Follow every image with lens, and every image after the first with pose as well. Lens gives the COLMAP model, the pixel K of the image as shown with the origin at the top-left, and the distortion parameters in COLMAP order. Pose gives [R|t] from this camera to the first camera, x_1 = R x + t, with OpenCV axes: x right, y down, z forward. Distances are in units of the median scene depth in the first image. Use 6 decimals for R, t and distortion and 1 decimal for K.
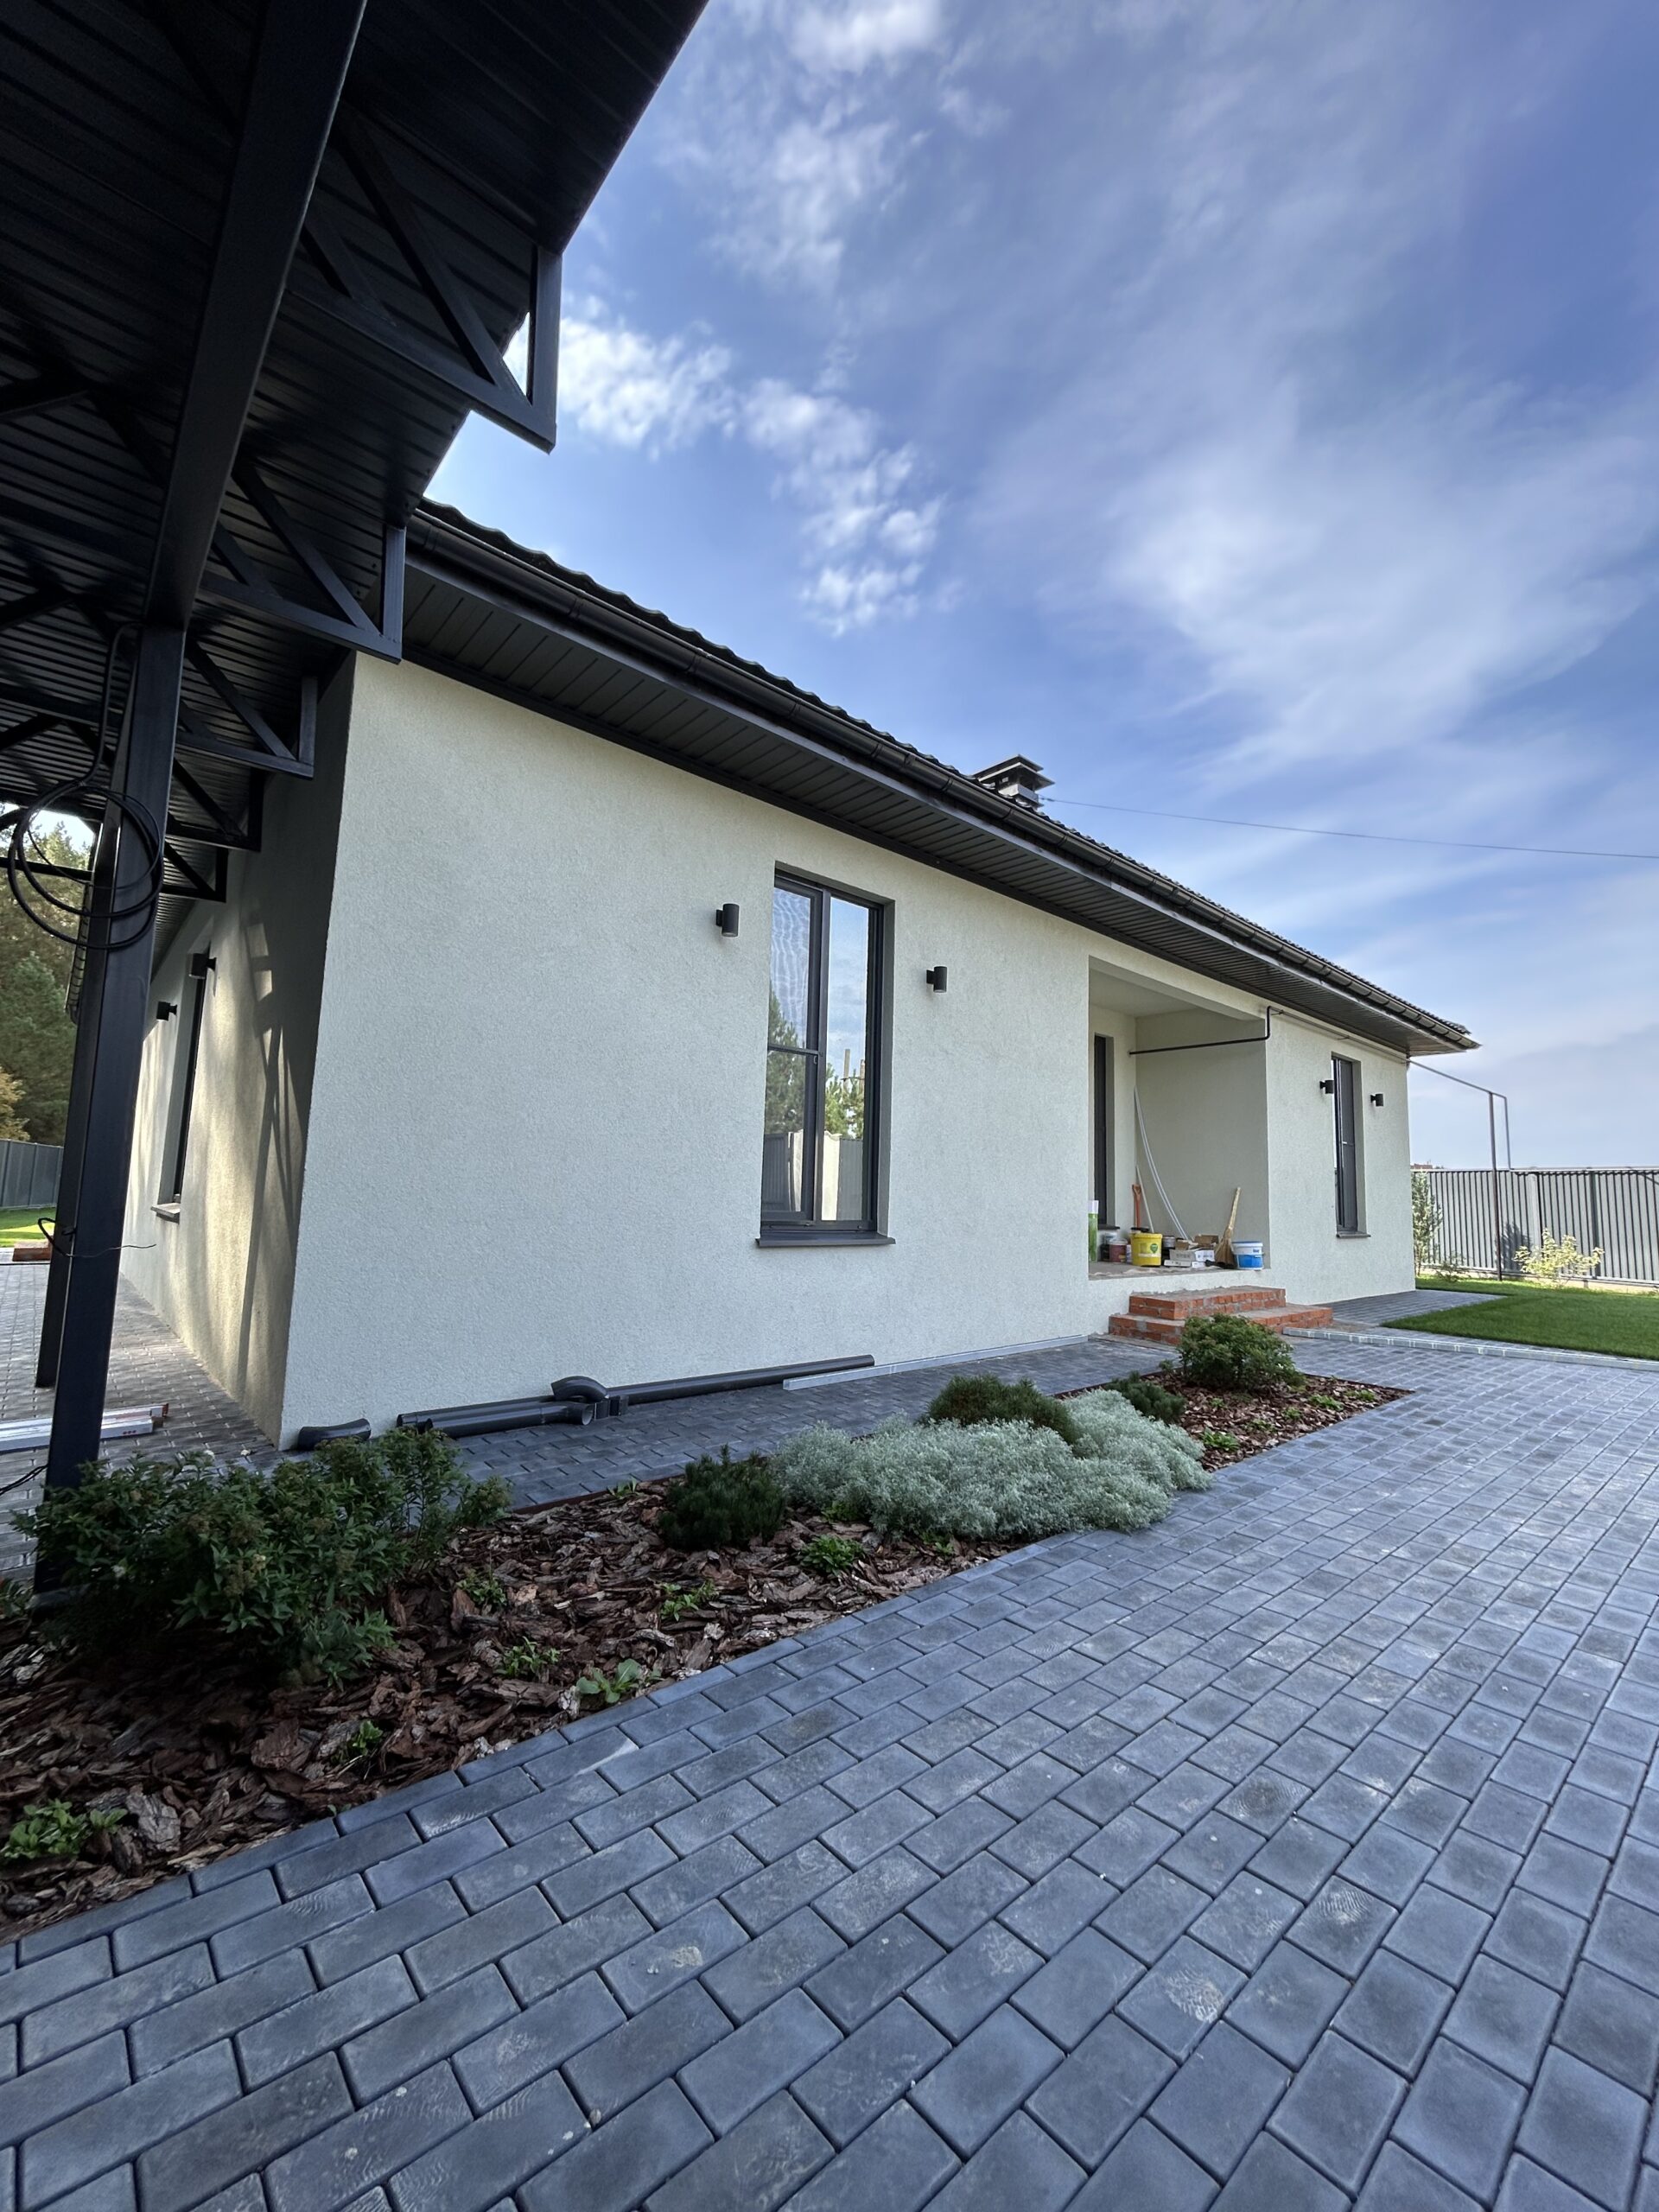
lens RADIAL K [[885.2, 0, 829.5], [0, 885.2, 1106.0], [0, 0, 1]] dist [-0.000456, -0.000665]
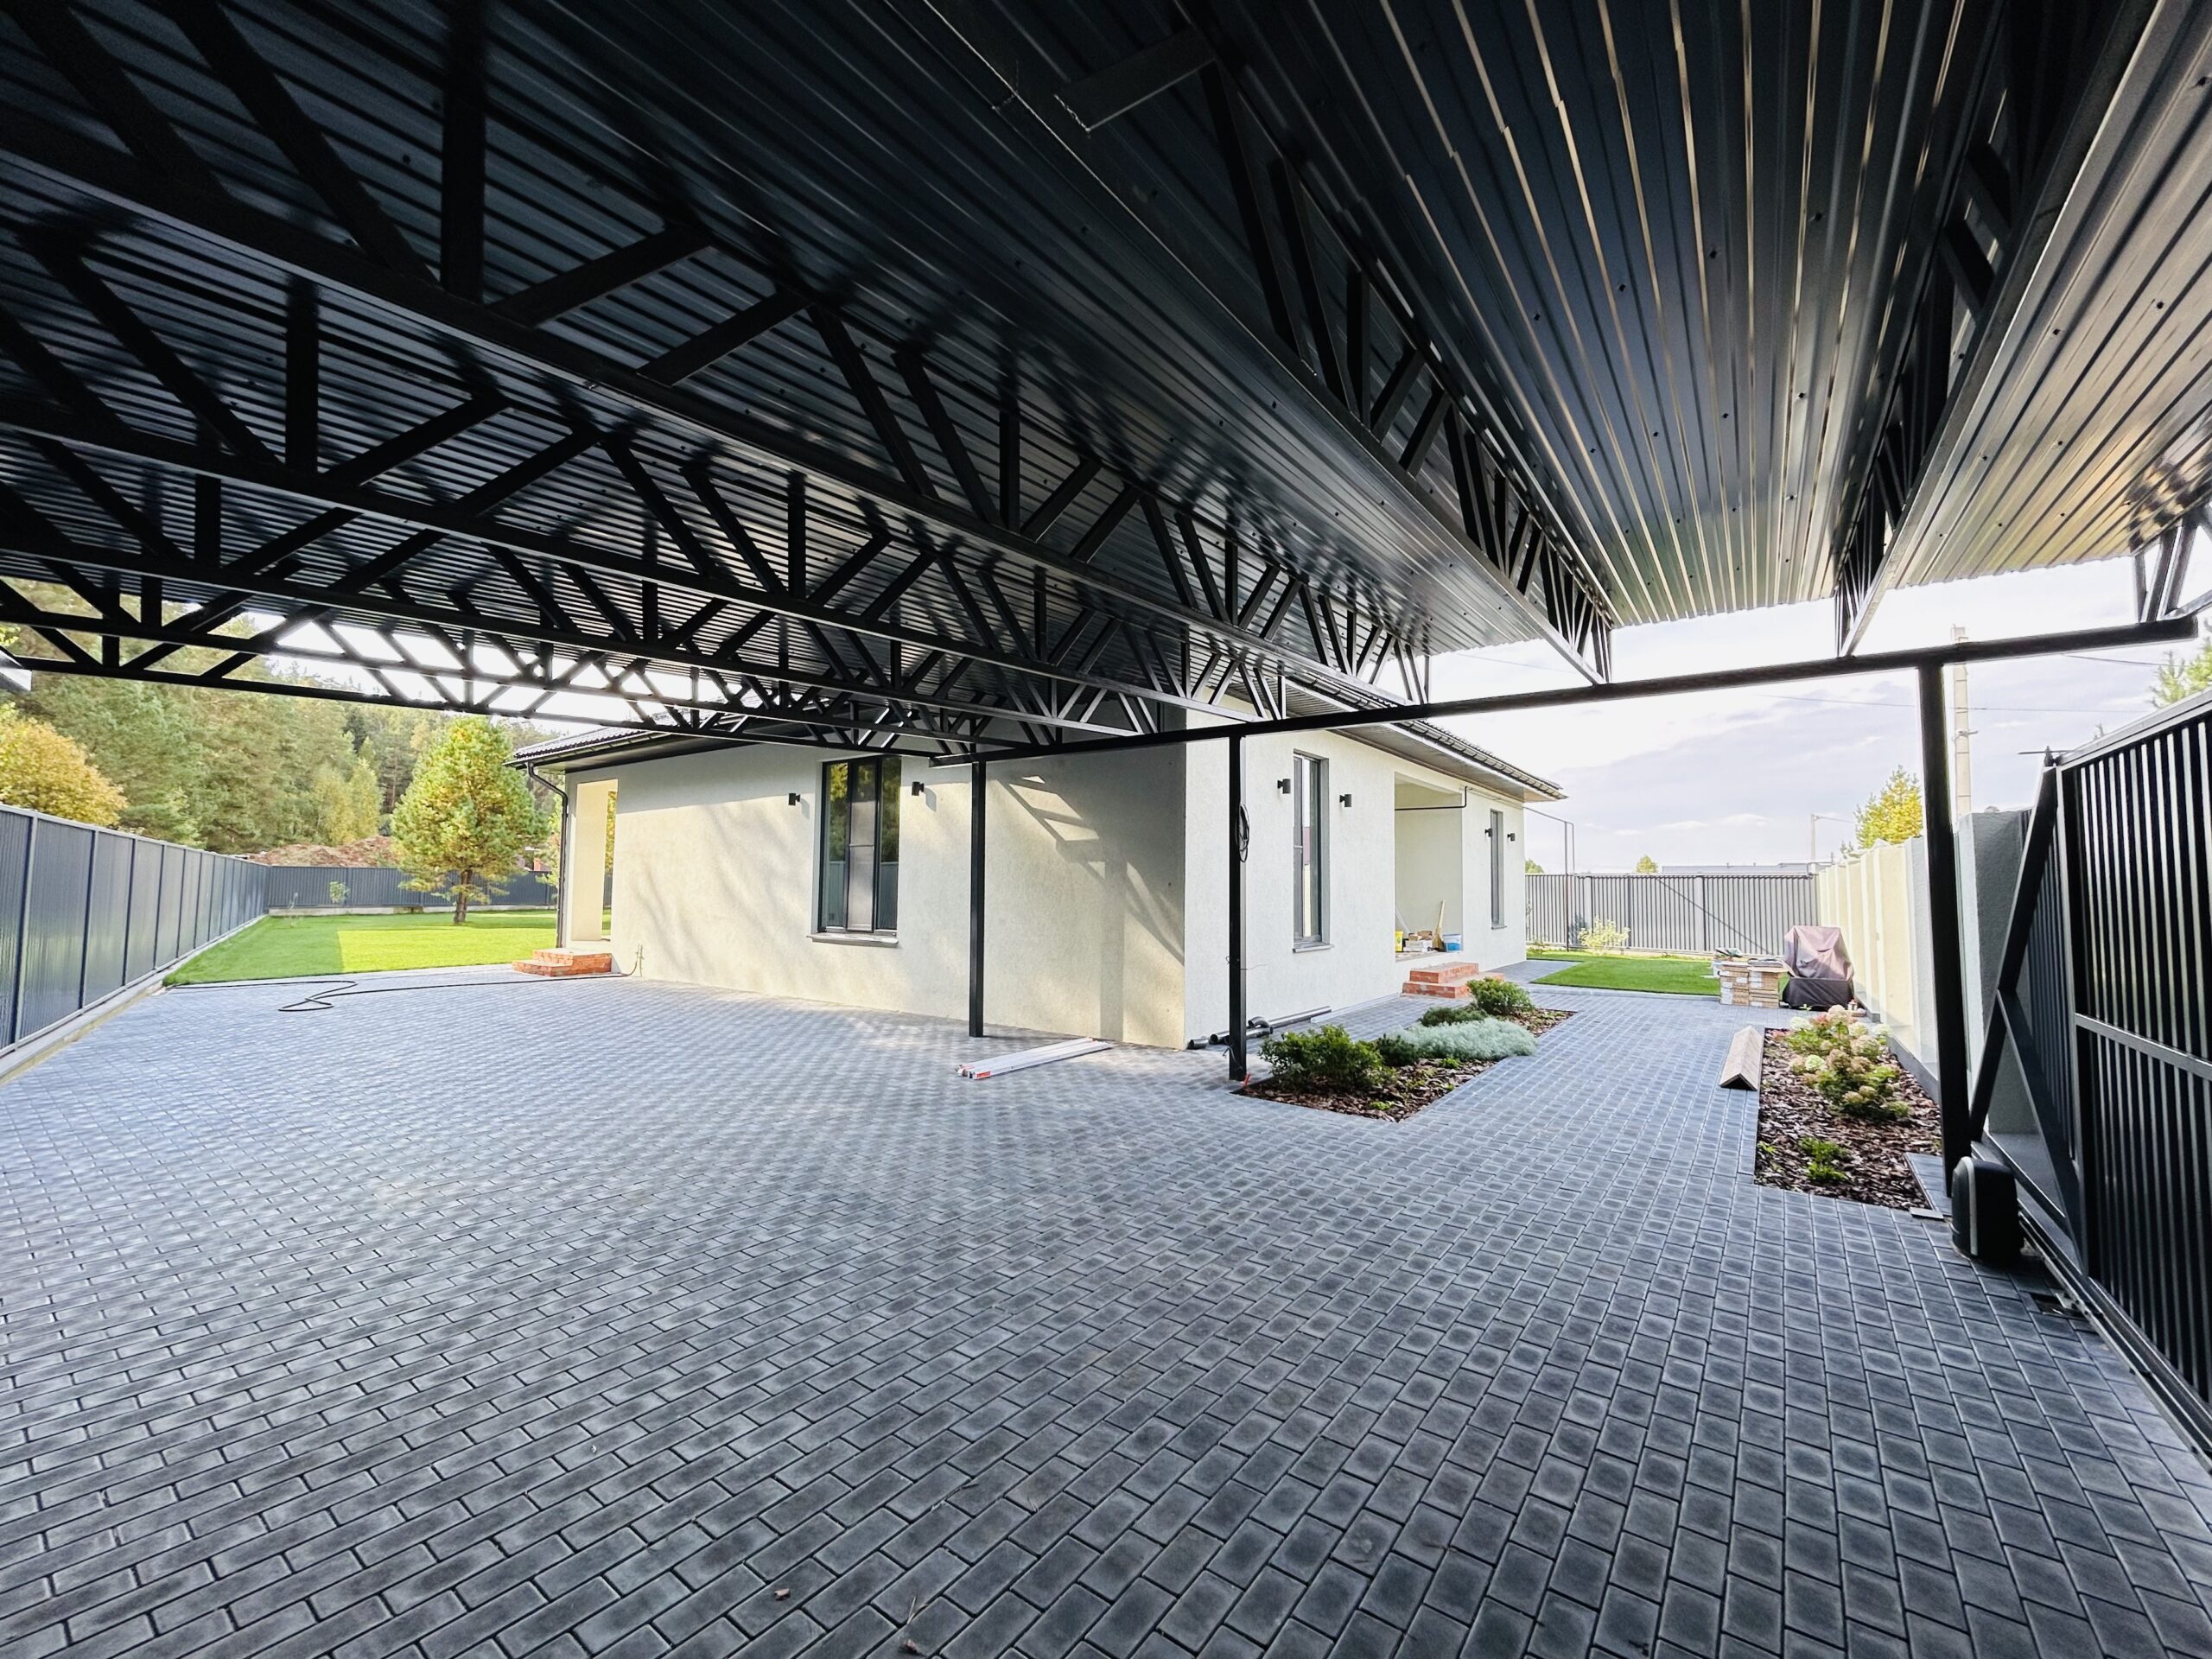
lens RADIAL K [[885.2, 0, 1102.8], [0, 885.2, 836.5], [0, 0, 1]] dist [-0.000456, -0.000665]
pose [[0.979302, -0.001931, 0.202393, -0.419795], [-0.009238, 0.998486, 0.054229, -0.093495], [-0.202191, -0.054977, 0.977802, -0.383883]]
